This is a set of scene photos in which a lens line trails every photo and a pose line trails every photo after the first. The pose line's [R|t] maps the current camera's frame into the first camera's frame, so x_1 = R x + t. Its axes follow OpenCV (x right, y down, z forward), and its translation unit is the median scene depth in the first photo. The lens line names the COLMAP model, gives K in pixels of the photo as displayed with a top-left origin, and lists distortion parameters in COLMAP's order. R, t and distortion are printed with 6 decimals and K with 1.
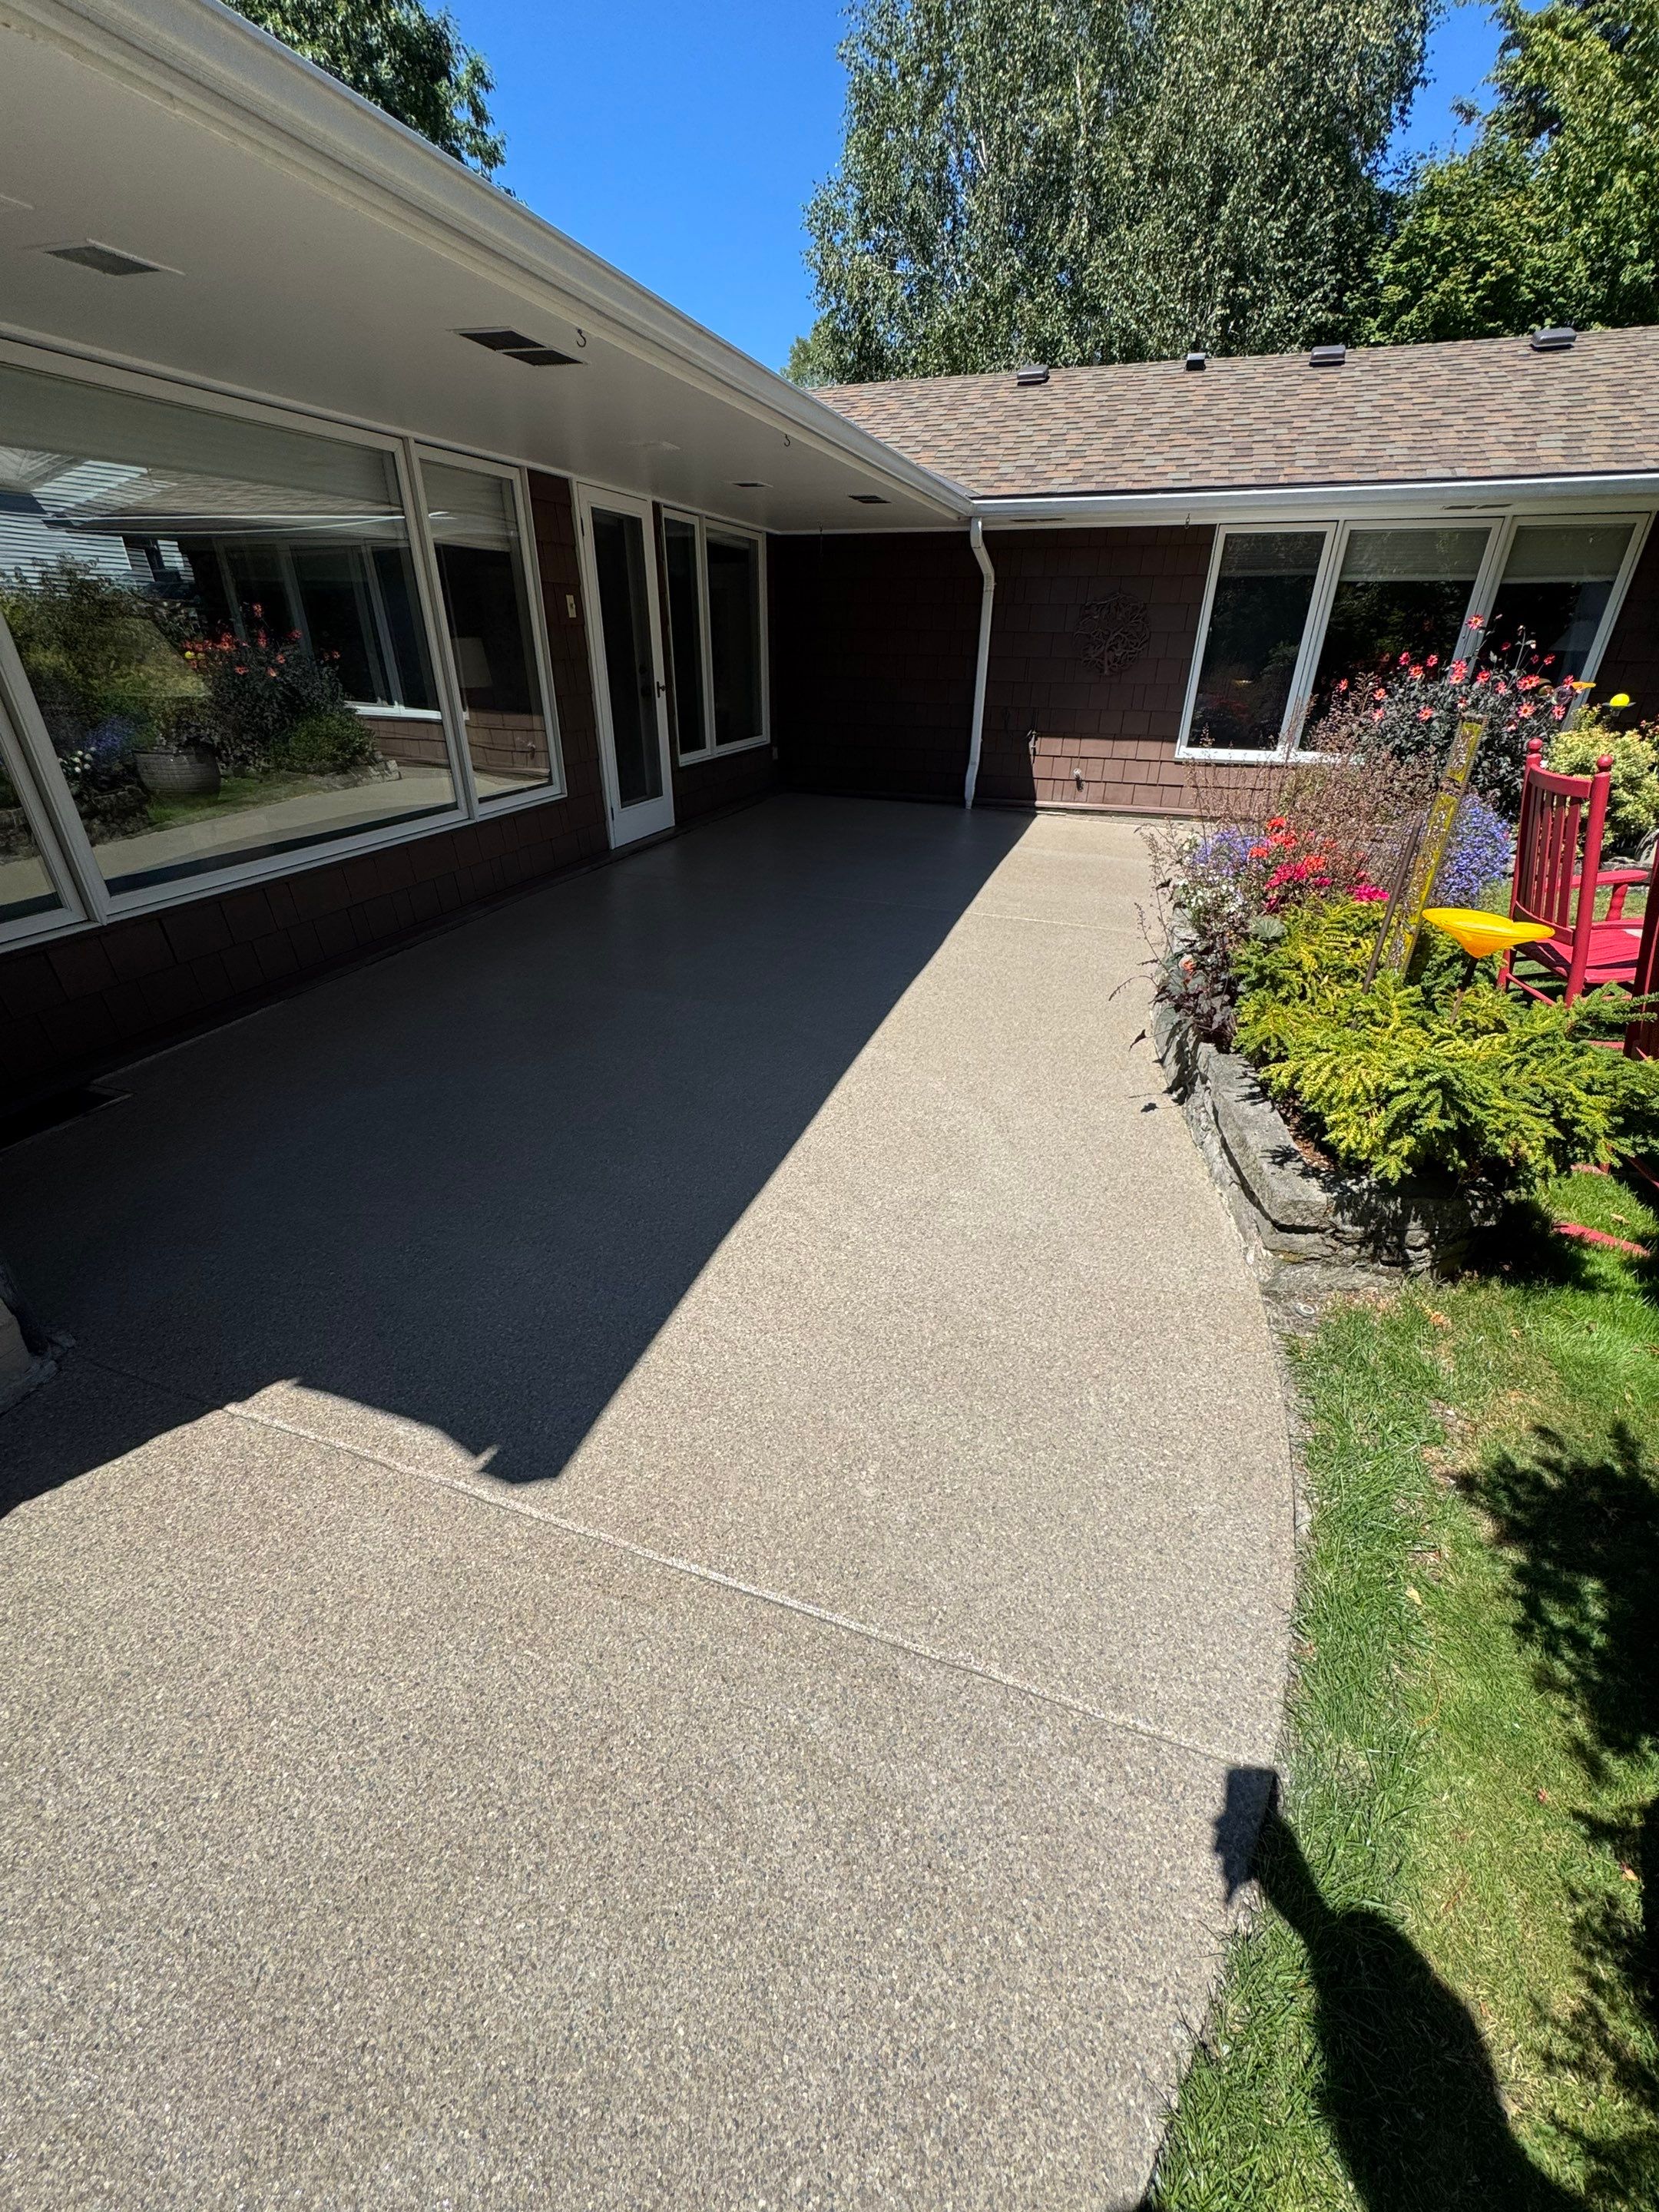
lens RADIAL K [[884.3, 0, 838.7], [0, 884.3, 1106.3], [0, 0, 1]] dist [-0.005498, 0.000305]
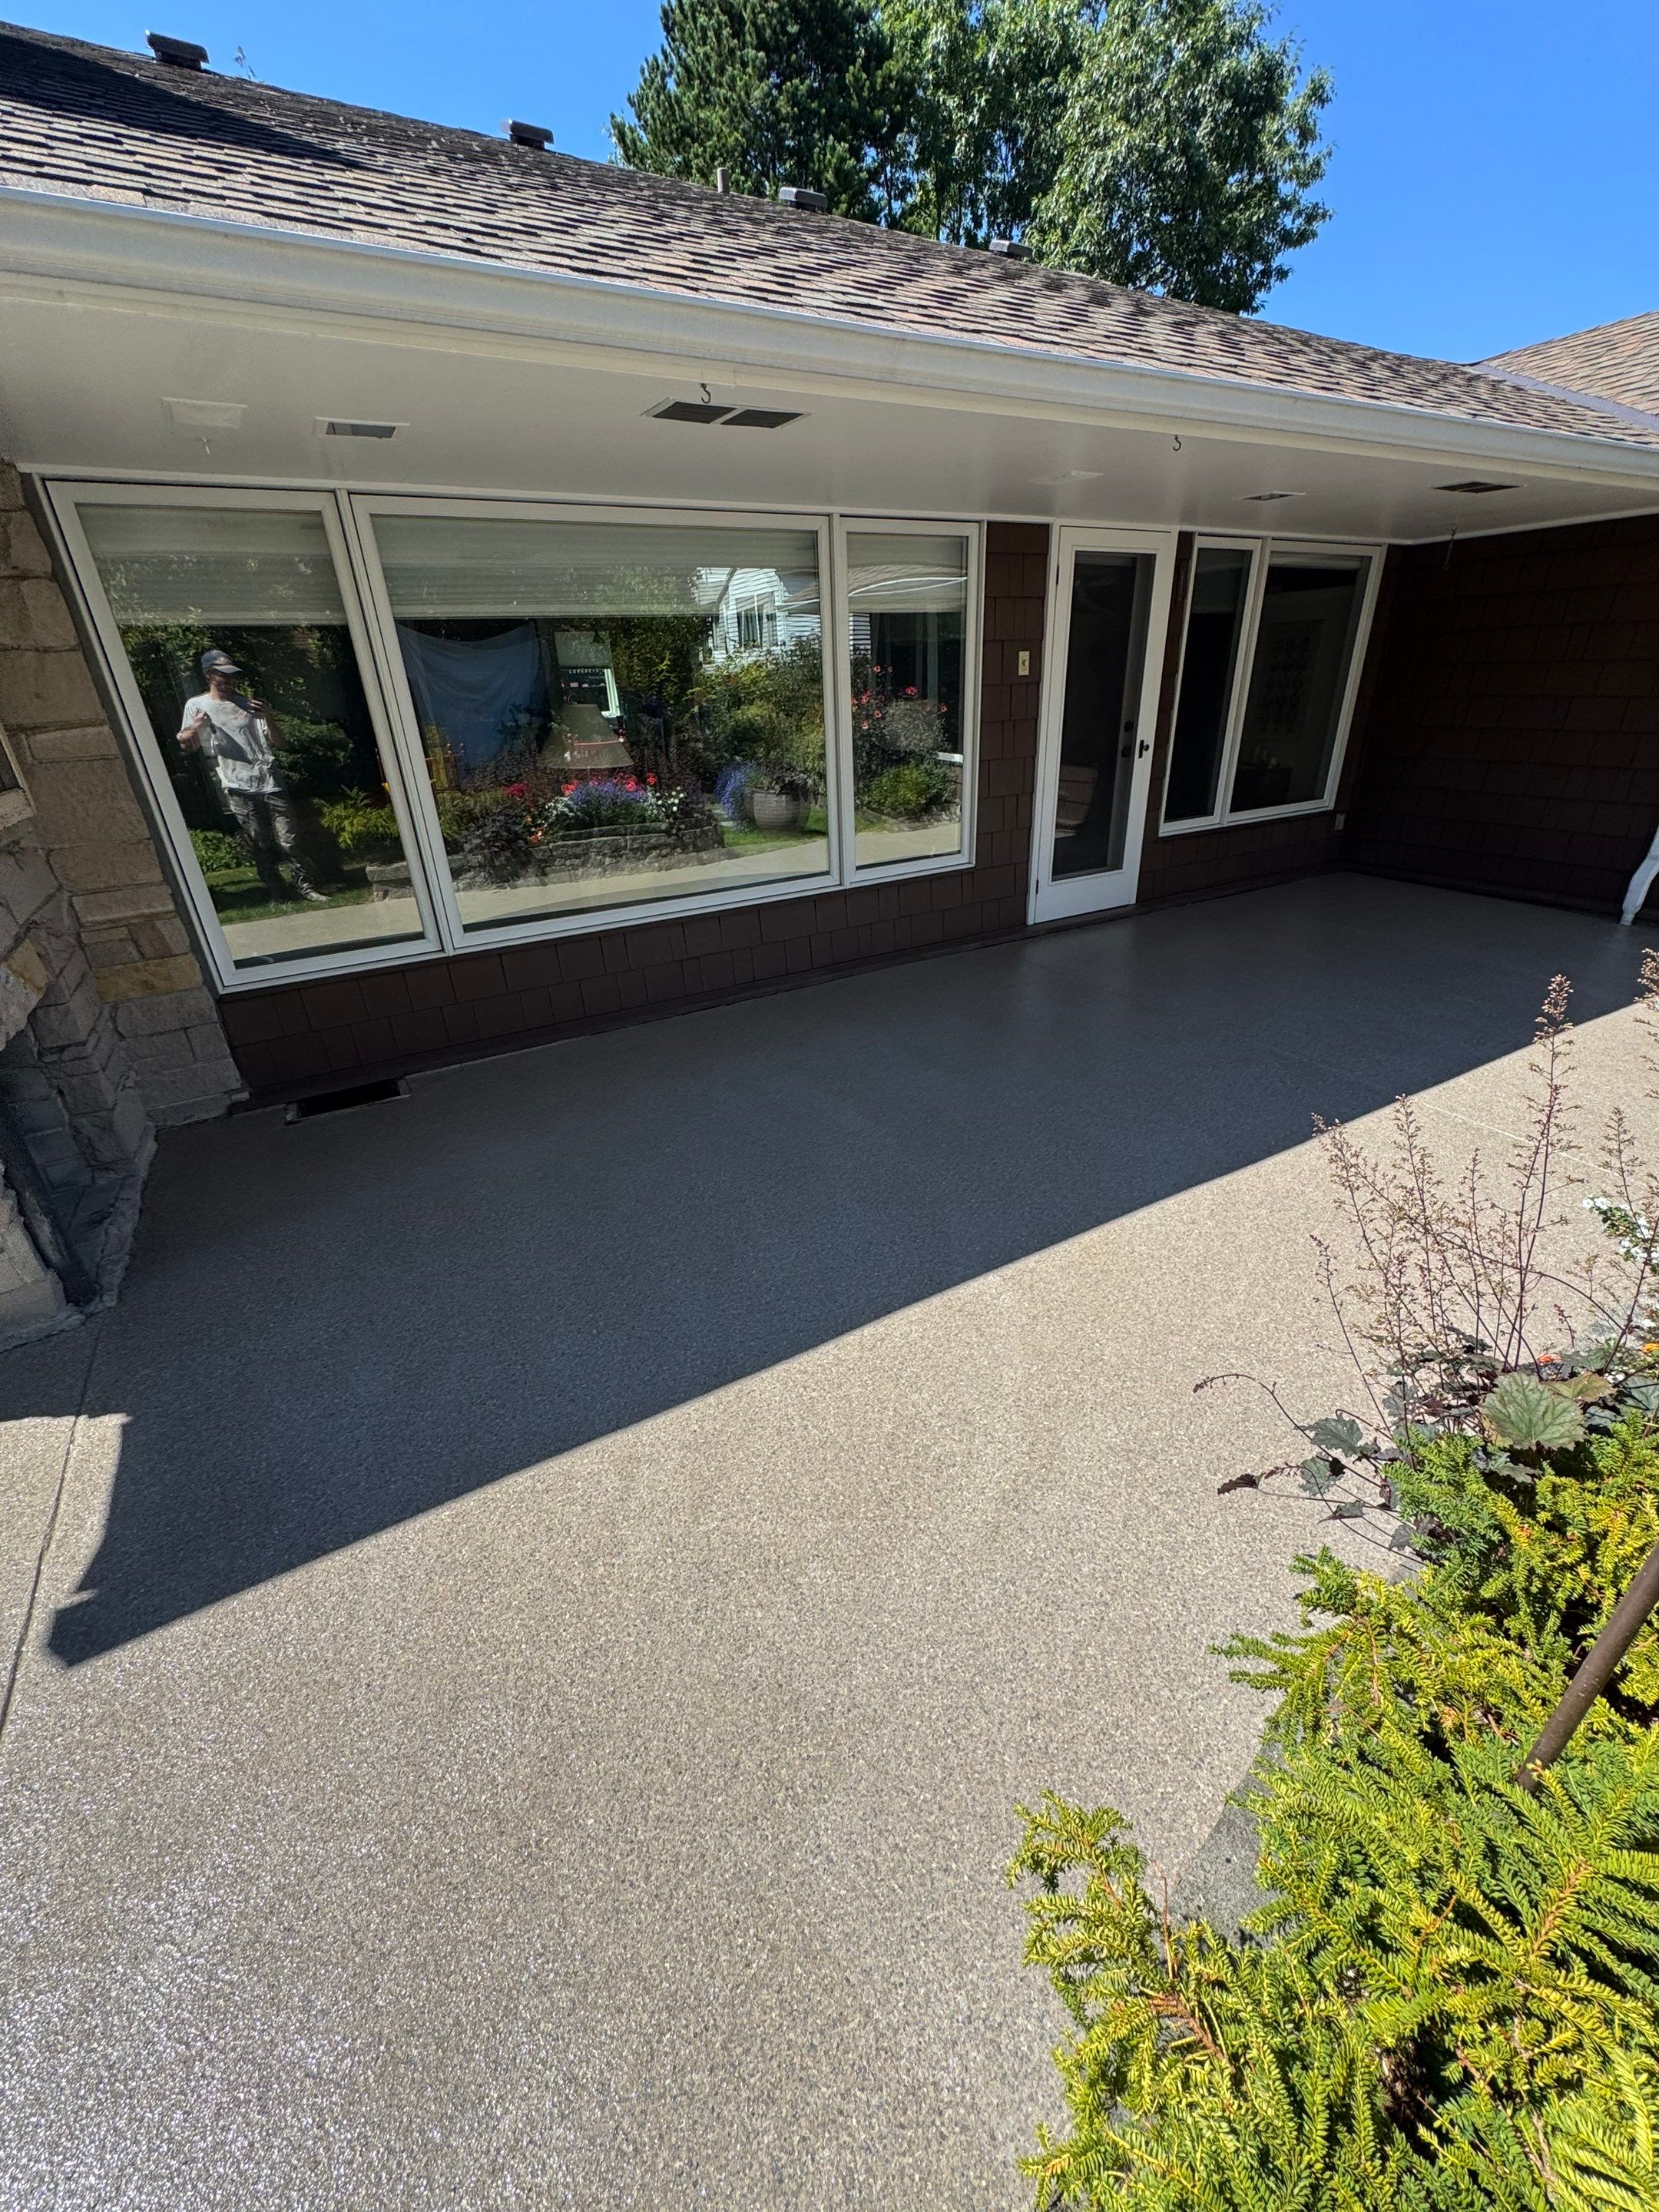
lens RADIAL K [[884.3, 0, 832.1], [0, 884.3, 1104.1], [0, 0, 1]] dist [-0.005498, 0.000305]
pose [[0.744966, 0.255704, -0.616150, 0.165609], [-0.274473, 0.959309, 0.066261, -0.102036], [0.608021, 0.119754, 0.784837, 0.163665]]
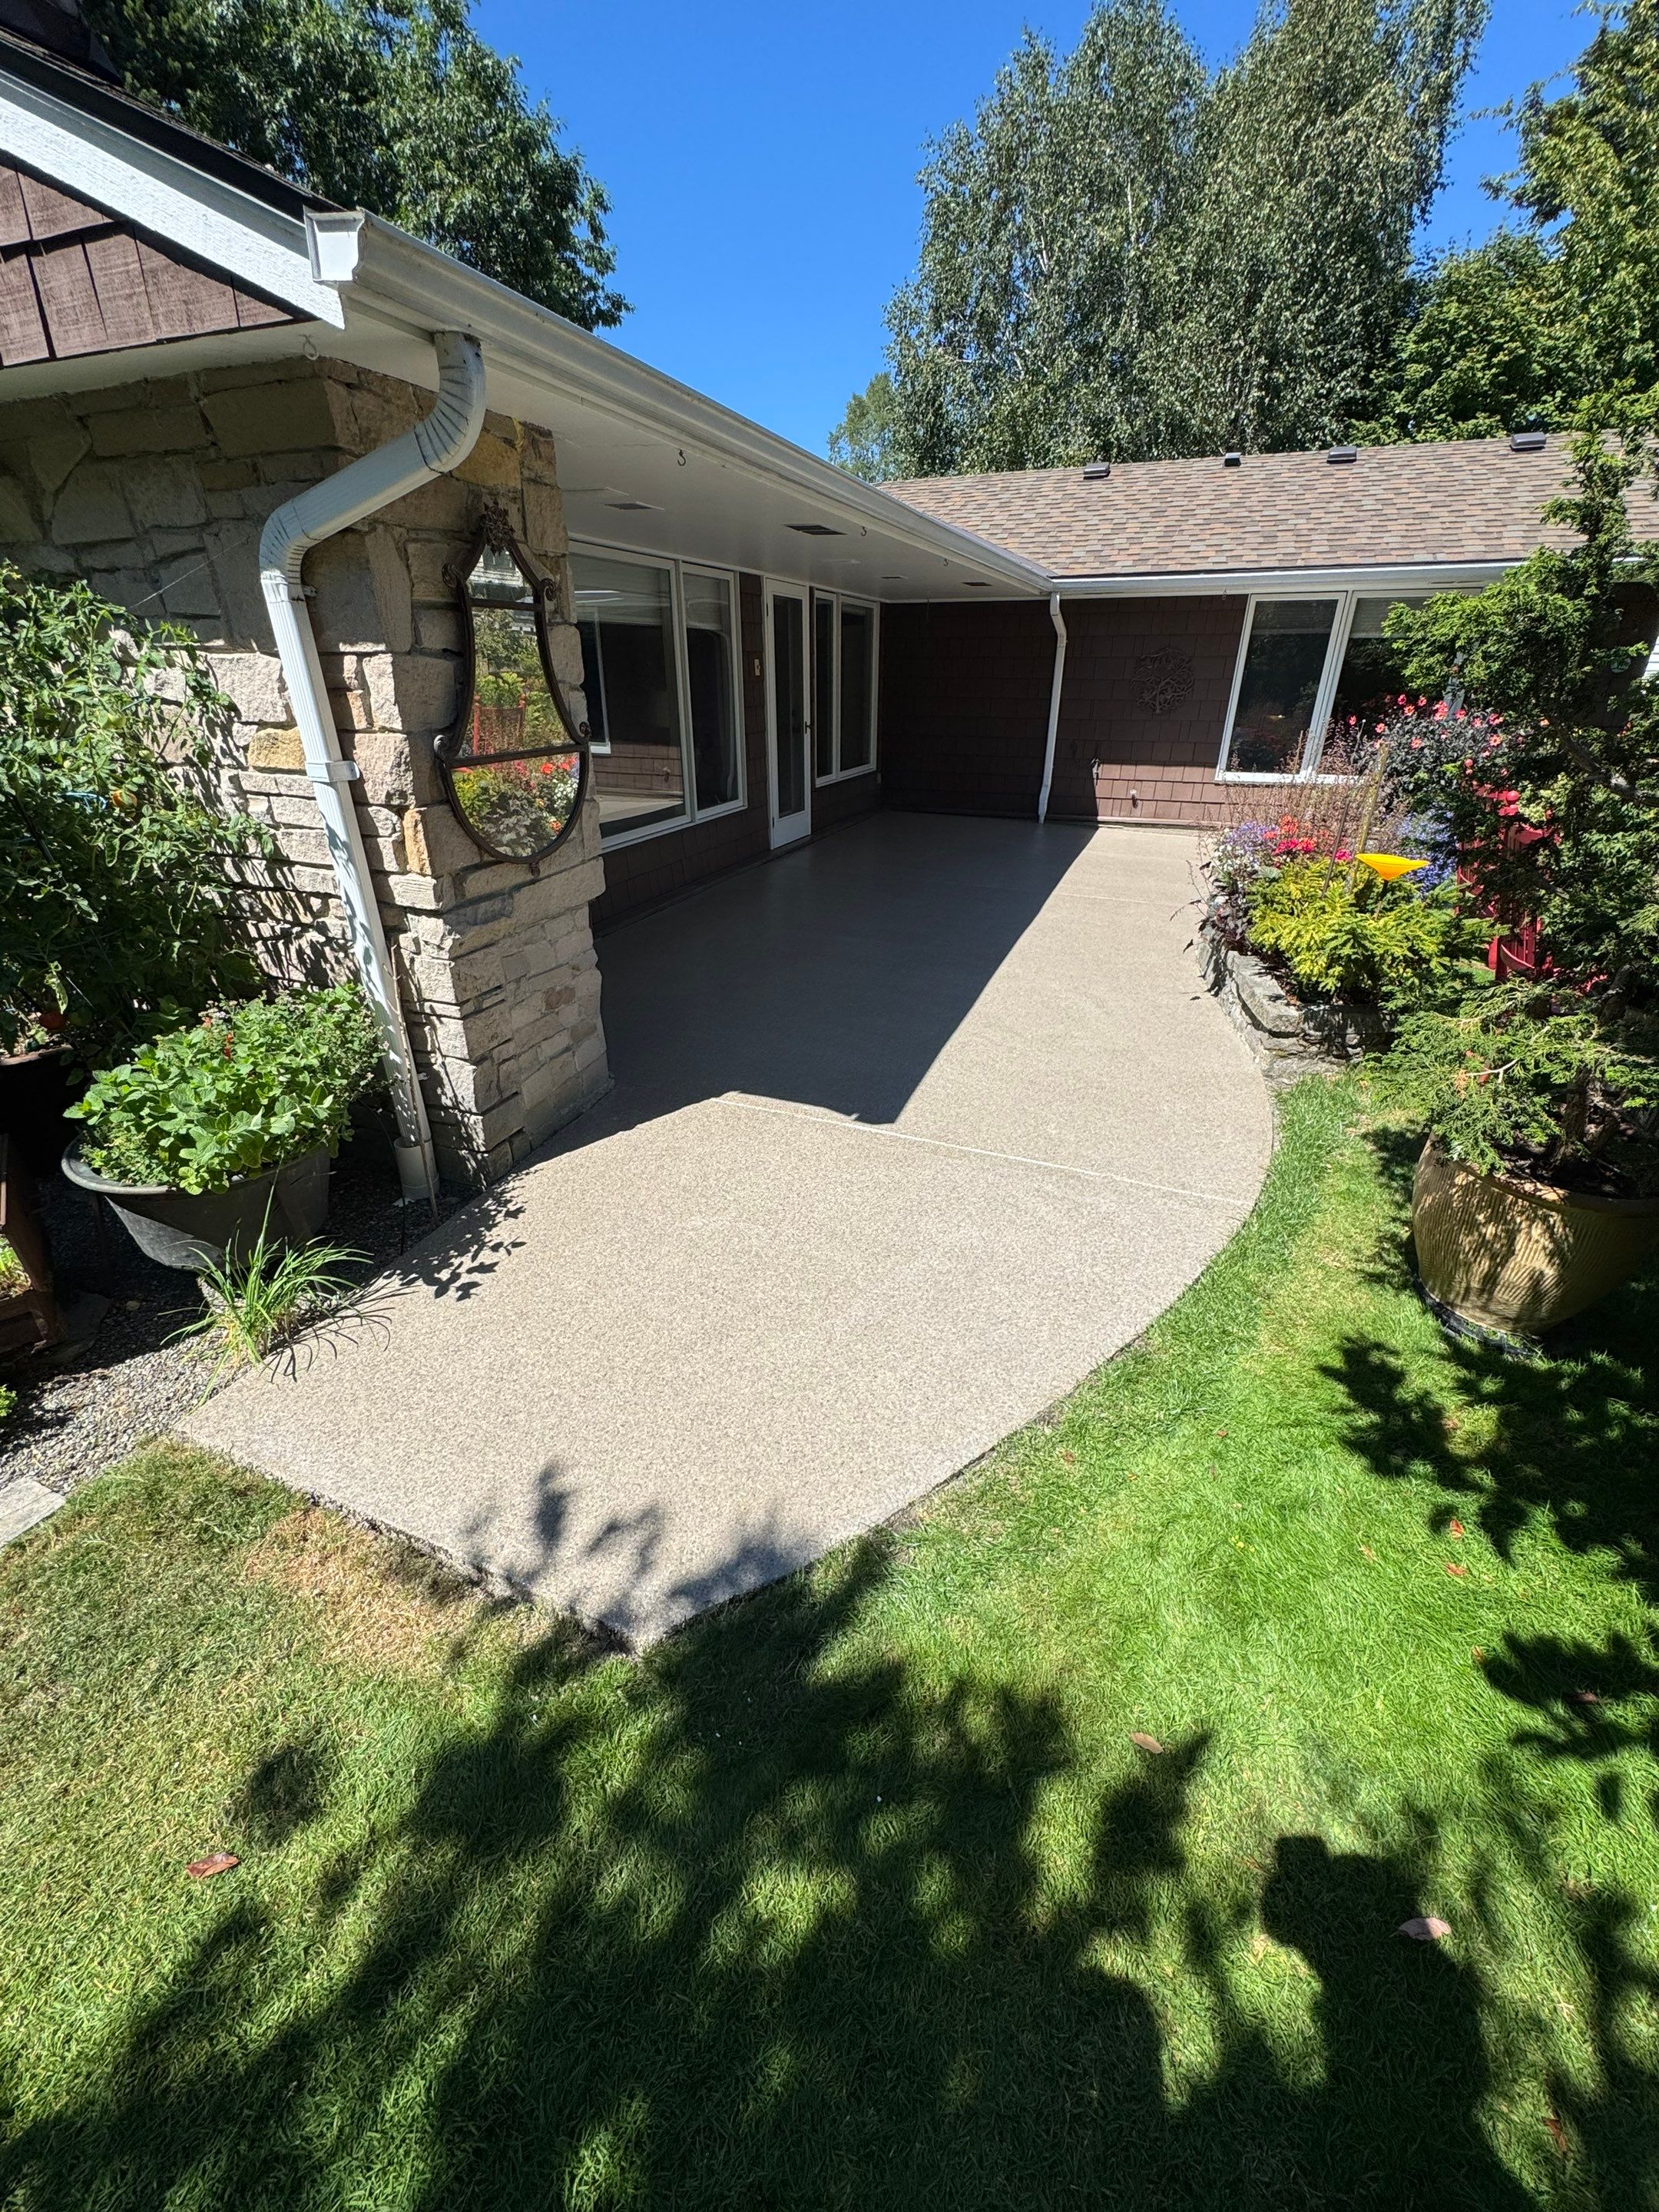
lens RADIAL K [[884.3, 0, 836.9], [0, 884.3, 1102.8], [0, 0, 1]] dist [-0.005498, 0.000305]
pose [[0.998940, 0.012328, -0.044350, -0.084261], [-0.013889, 0.999289, -0.035065, 0.104822], [0.043886, 0.035644, 0.998400, -0.232736]]
